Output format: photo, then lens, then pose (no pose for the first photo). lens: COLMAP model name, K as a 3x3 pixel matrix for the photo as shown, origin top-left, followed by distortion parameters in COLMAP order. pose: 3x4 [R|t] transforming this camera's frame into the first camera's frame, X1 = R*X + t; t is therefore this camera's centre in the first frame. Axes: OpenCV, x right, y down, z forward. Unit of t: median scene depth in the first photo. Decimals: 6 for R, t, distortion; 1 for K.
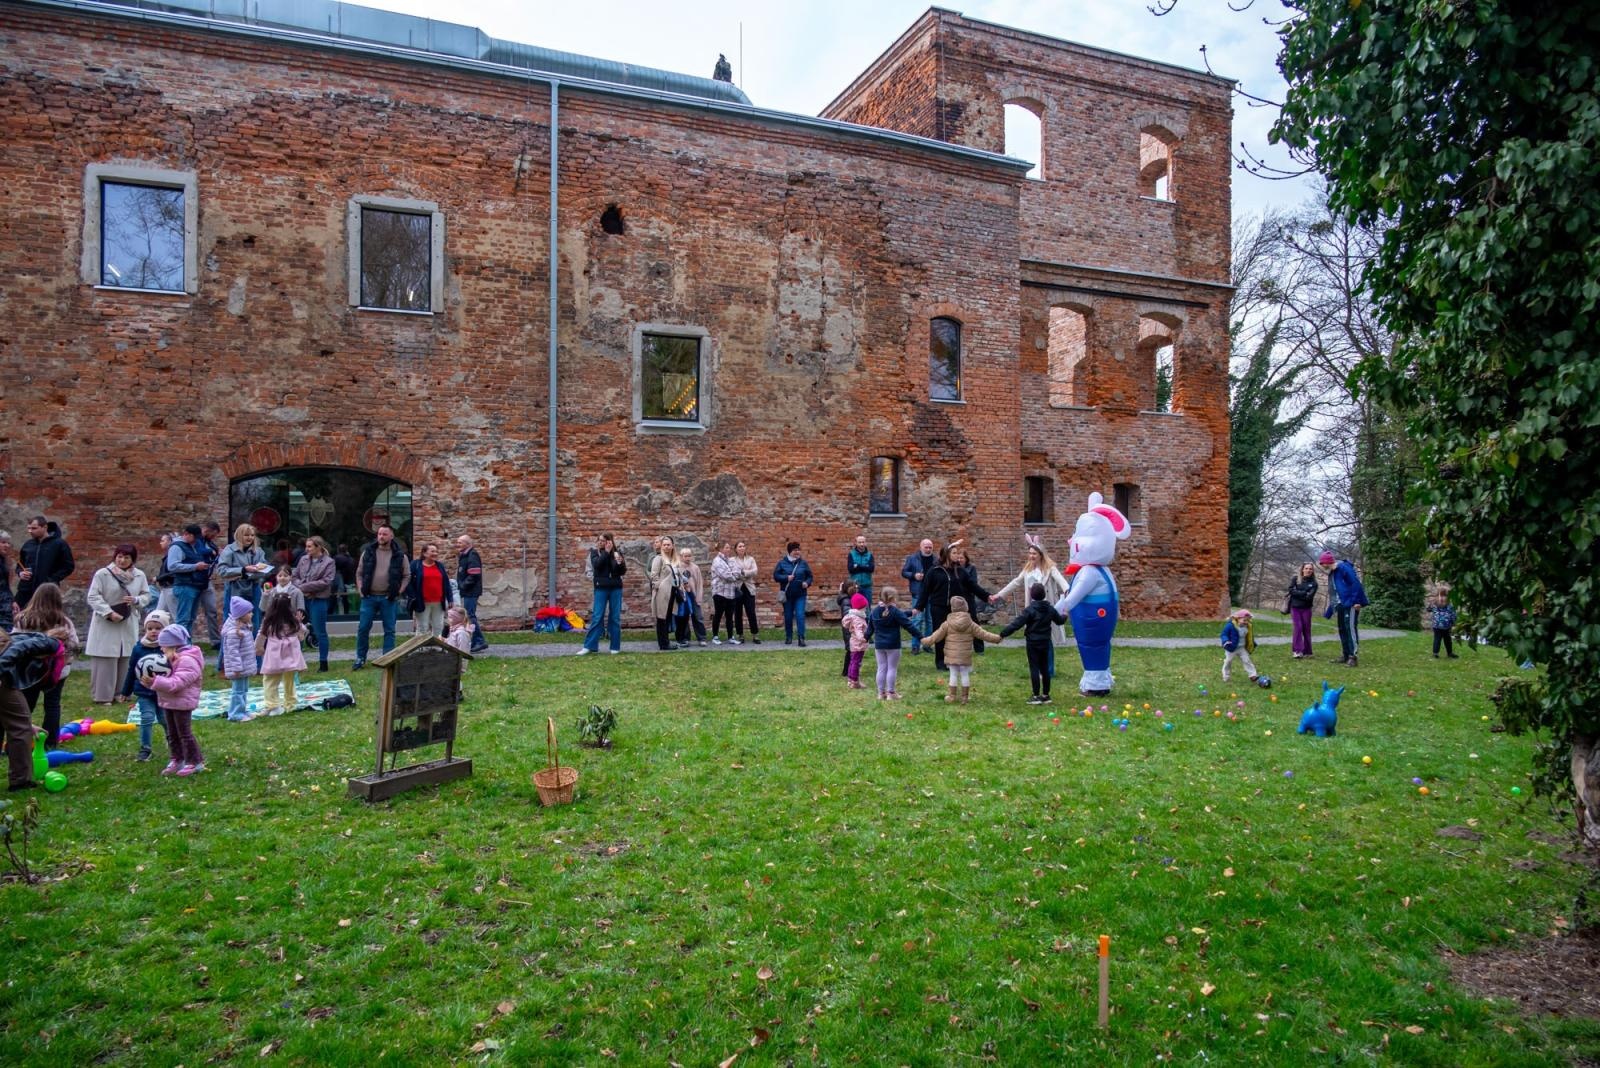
lens RADIAL K [[1054.2, 0, 800.0], [0, 1054.2, 534.0], [0, 0, 1]] dist [-0.001029, -0.005692]
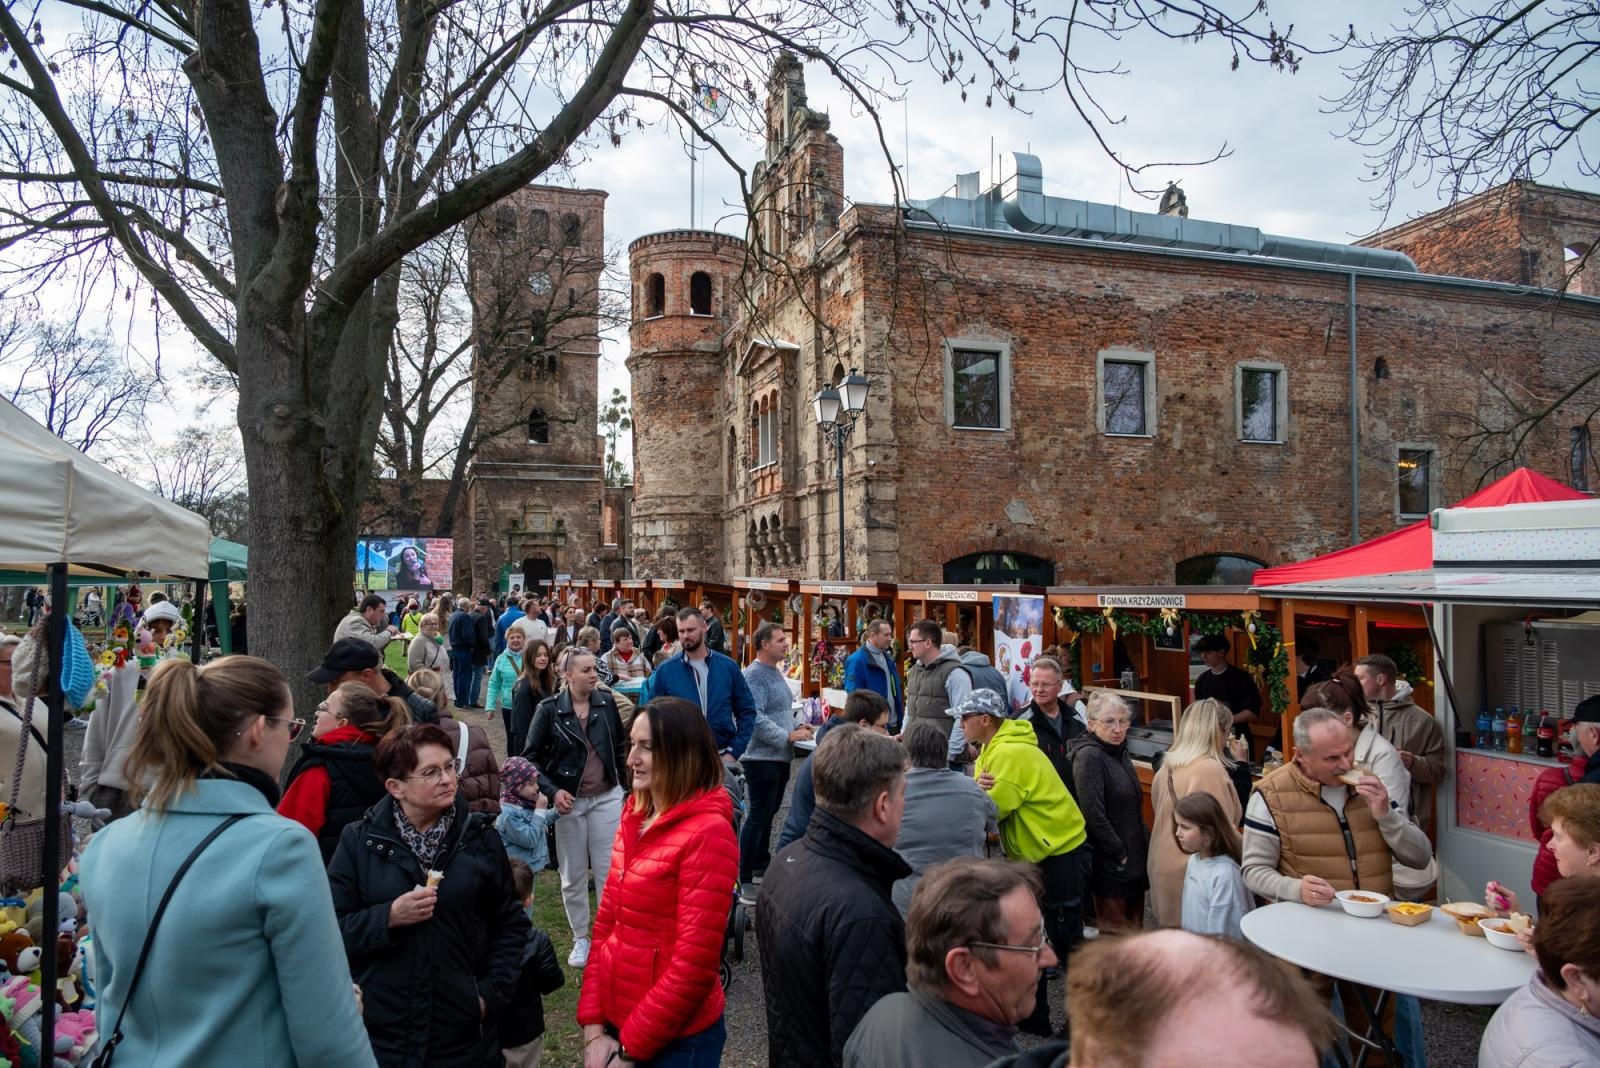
lens RADIAL K [[1069.8, 0, 800.0], [0, 1069.8, 534.0], [0, 0, 1]] dist [0.011330, -0.005718]
pose [[0.997935, -0.008754, -0.063627, -0.871701], [0.006472, 0.999332, -0.035976, -0.039879], [0.063900, 0.035490, 0.997325, -0.441959]]
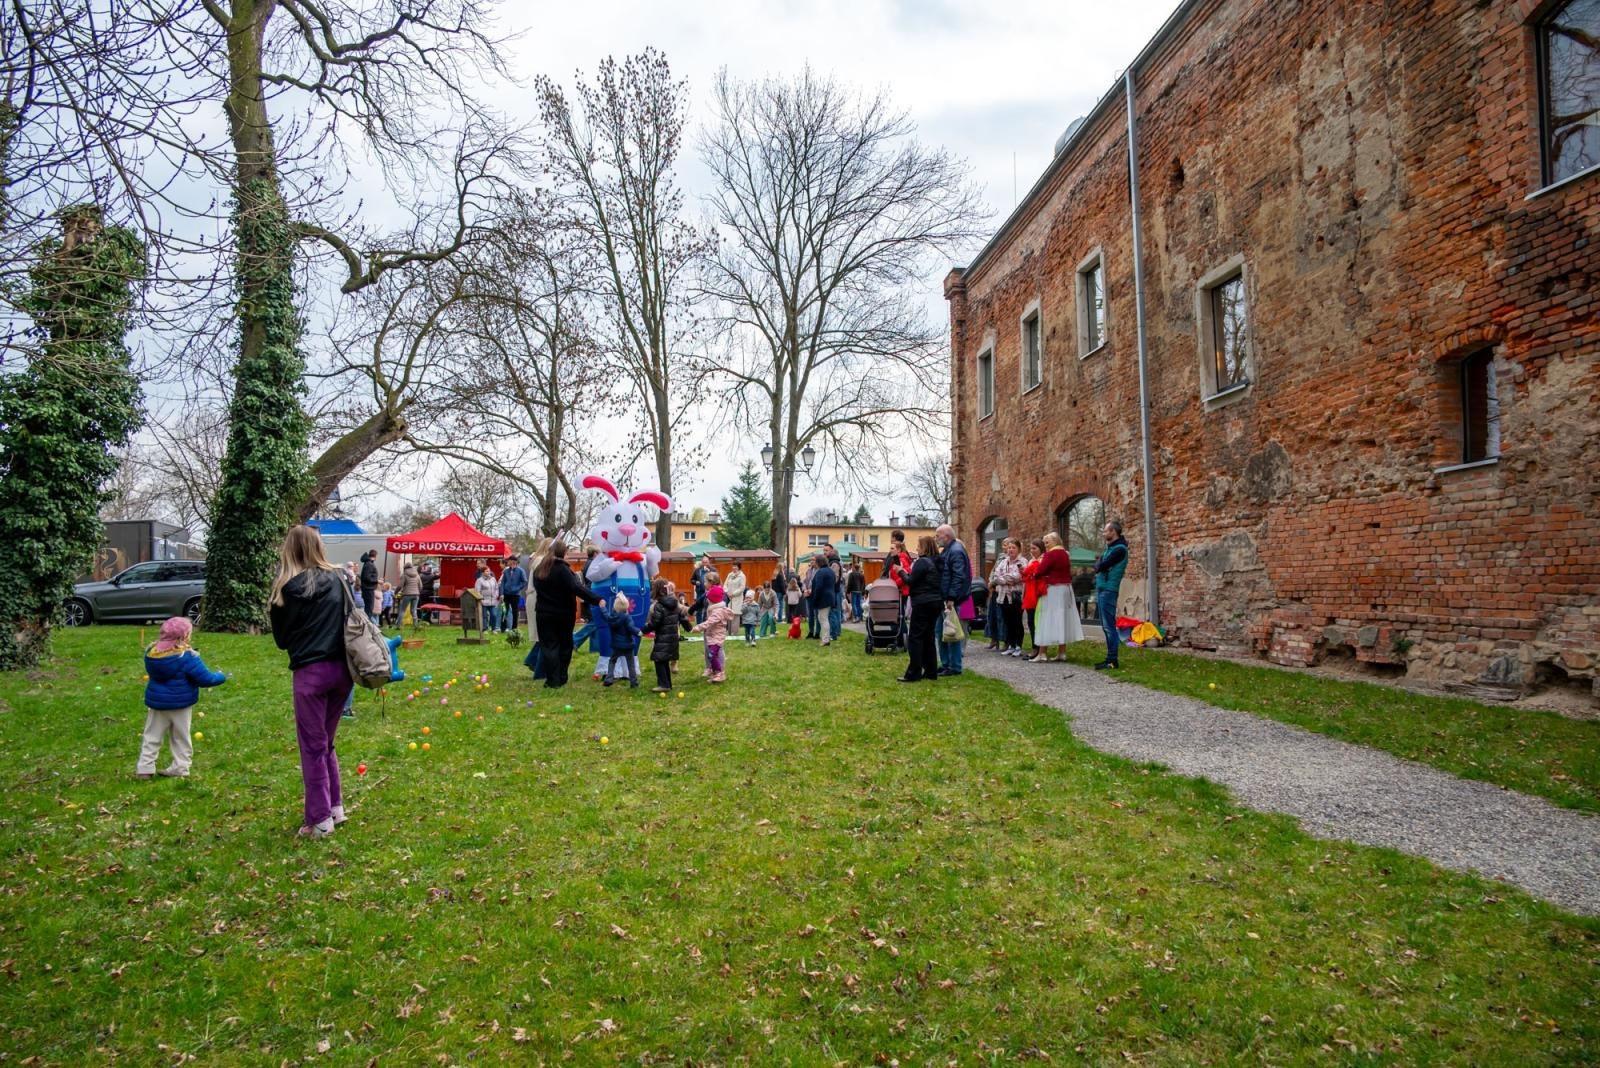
lens RADIAL K [[1054.2, 0, 800.0], [0, 1054.2, 534.0], [0, 0, 1]] dist [-0.001029, -0.005692]
pose [[-0.283228, -0.058578, -0.957262, 0.748966], [0.007169, 0.997976, -0.063191, 0.050571], [0.959026, -0.024760, -0.282235, 0.971914]]
